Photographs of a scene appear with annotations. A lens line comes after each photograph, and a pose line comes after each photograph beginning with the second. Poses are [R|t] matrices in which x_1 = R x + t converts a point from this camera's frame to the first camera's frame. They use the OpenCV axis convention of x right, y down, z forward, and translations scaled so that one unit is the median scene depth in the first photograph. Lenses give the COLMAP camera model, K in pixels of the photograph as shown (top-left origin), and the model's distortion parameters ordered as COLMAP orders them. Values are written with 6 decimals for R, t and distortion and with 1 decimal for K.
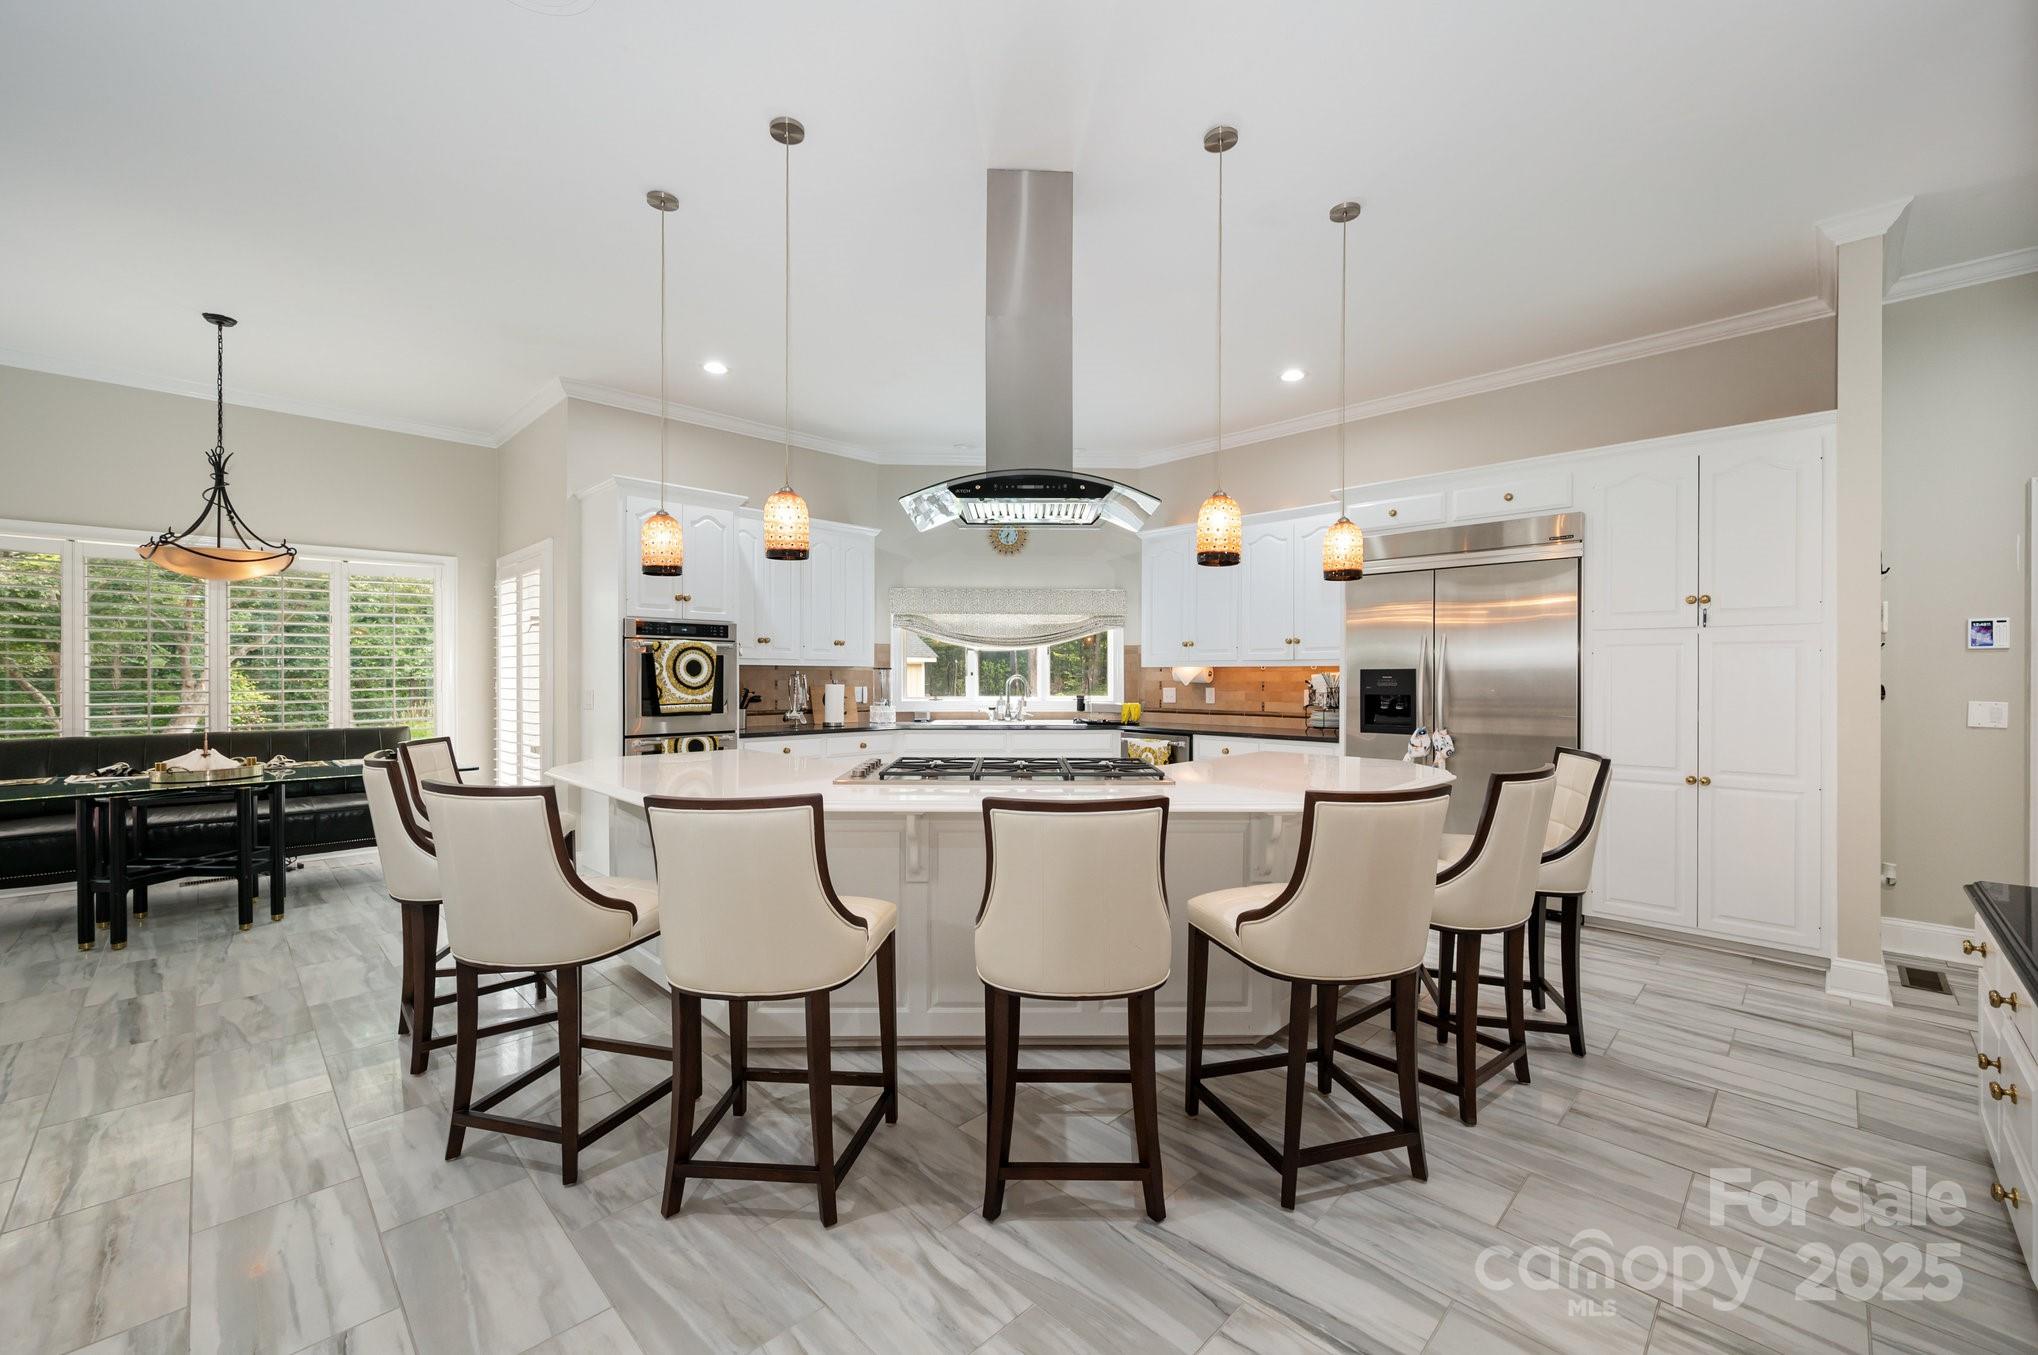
lens RADIAL K [[813.5, 0, 1026.9], [0, 813.5, 676.4], [0, 0, 1]] dist [-0.004014, -0.000546]
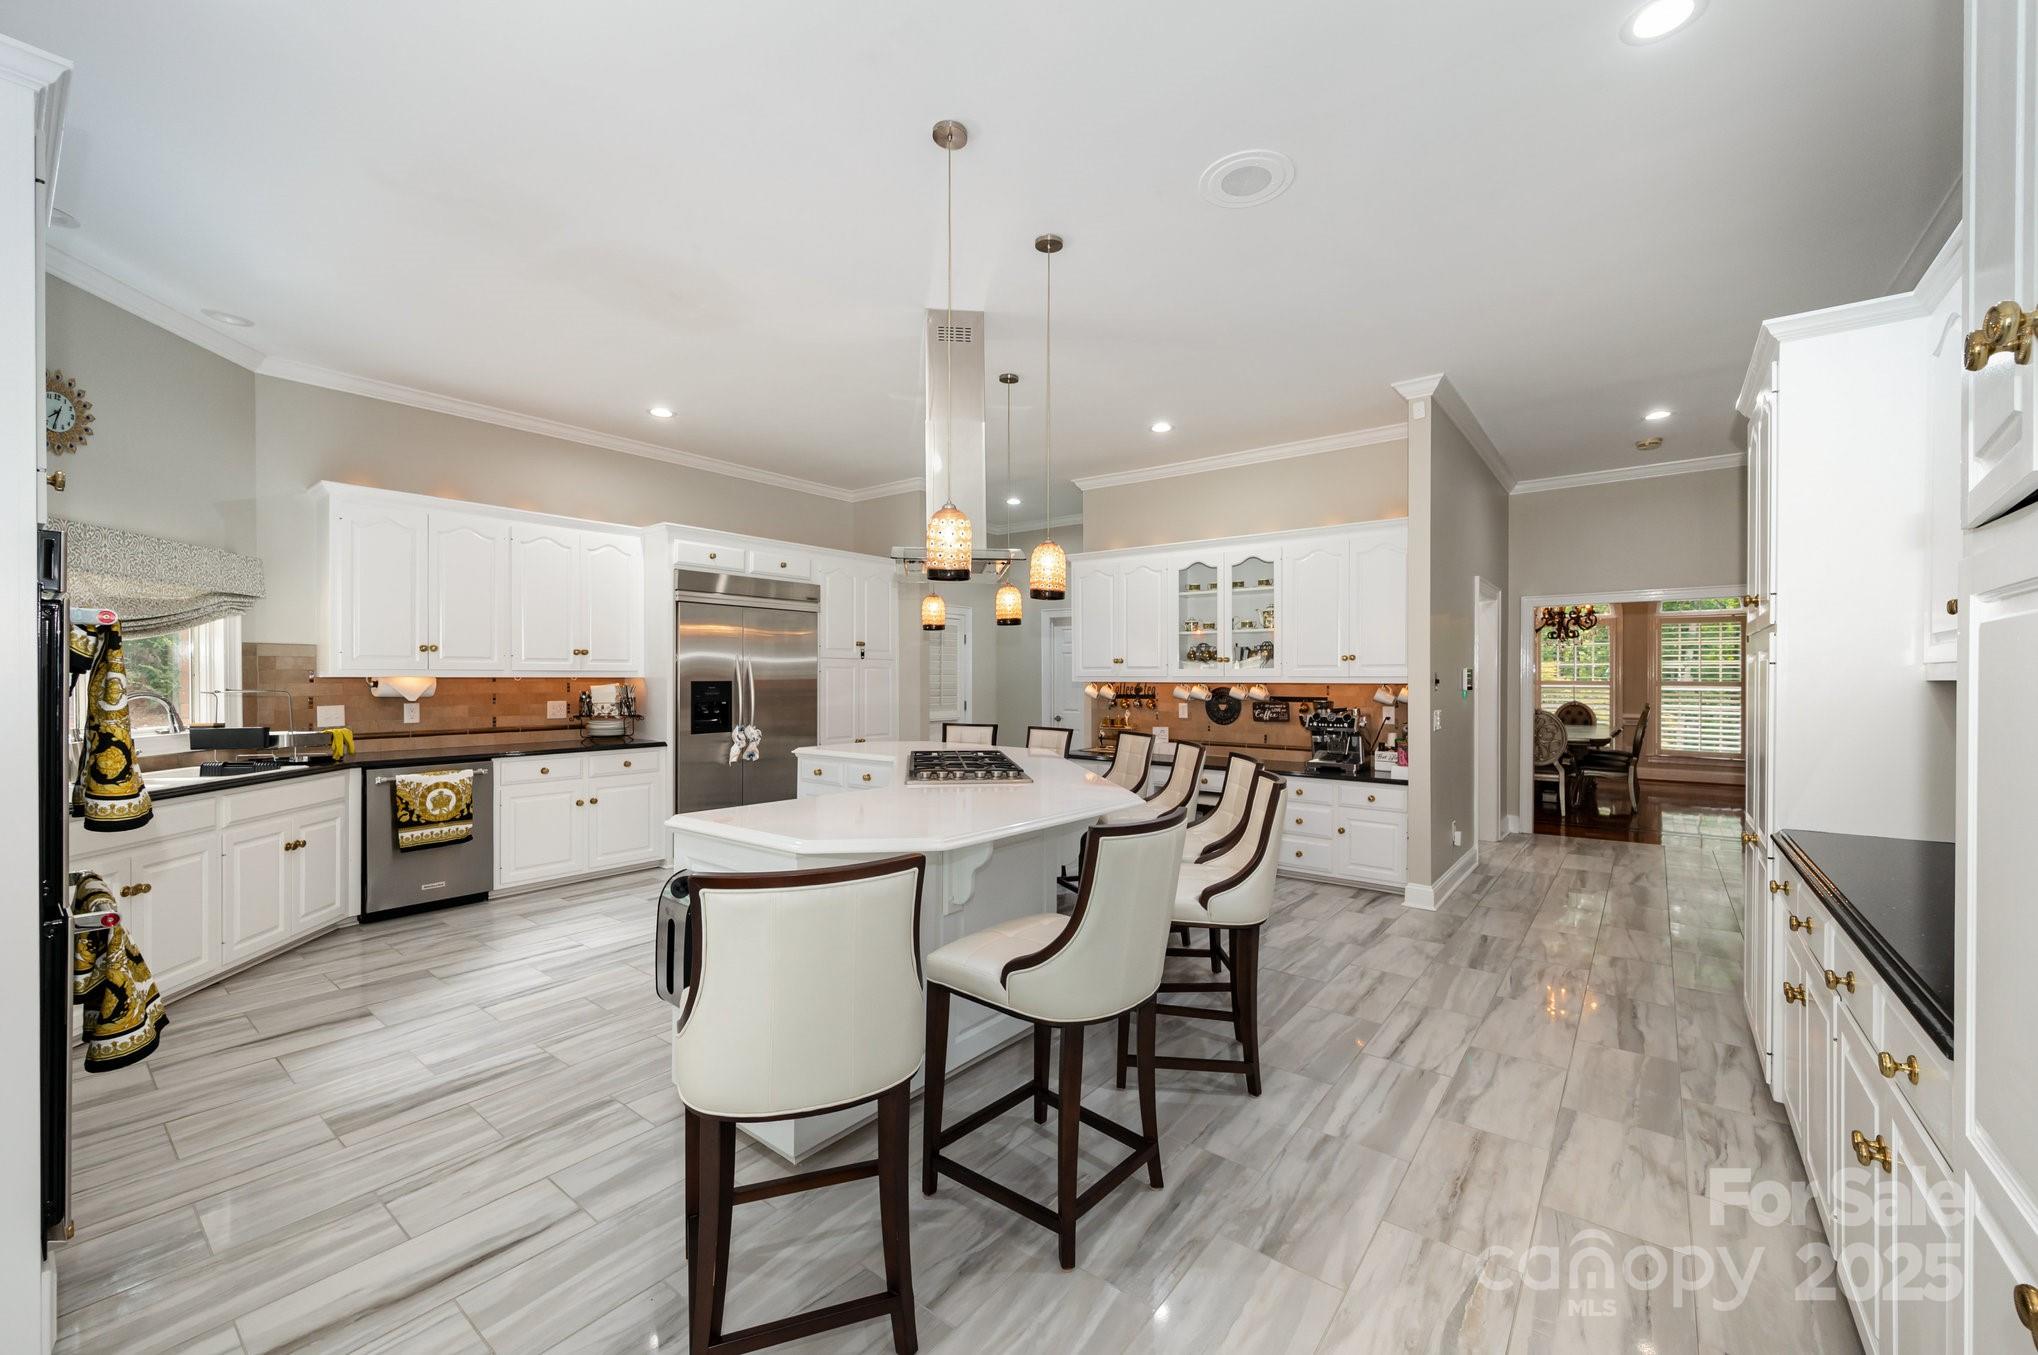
lens RADIAL K [[813.5, 0, 1025.9], [0, 813.5, 677.7], [0, 0, 1]] dist [-0.004014, -0.000546]
pose [[-0.119333, -0.004835, 0.992843, -0.817082], [-0.002108, 0.999987, 0.004617, -0.020184], [-0.992852, -0.001542, -0.119342, 0.645824]]
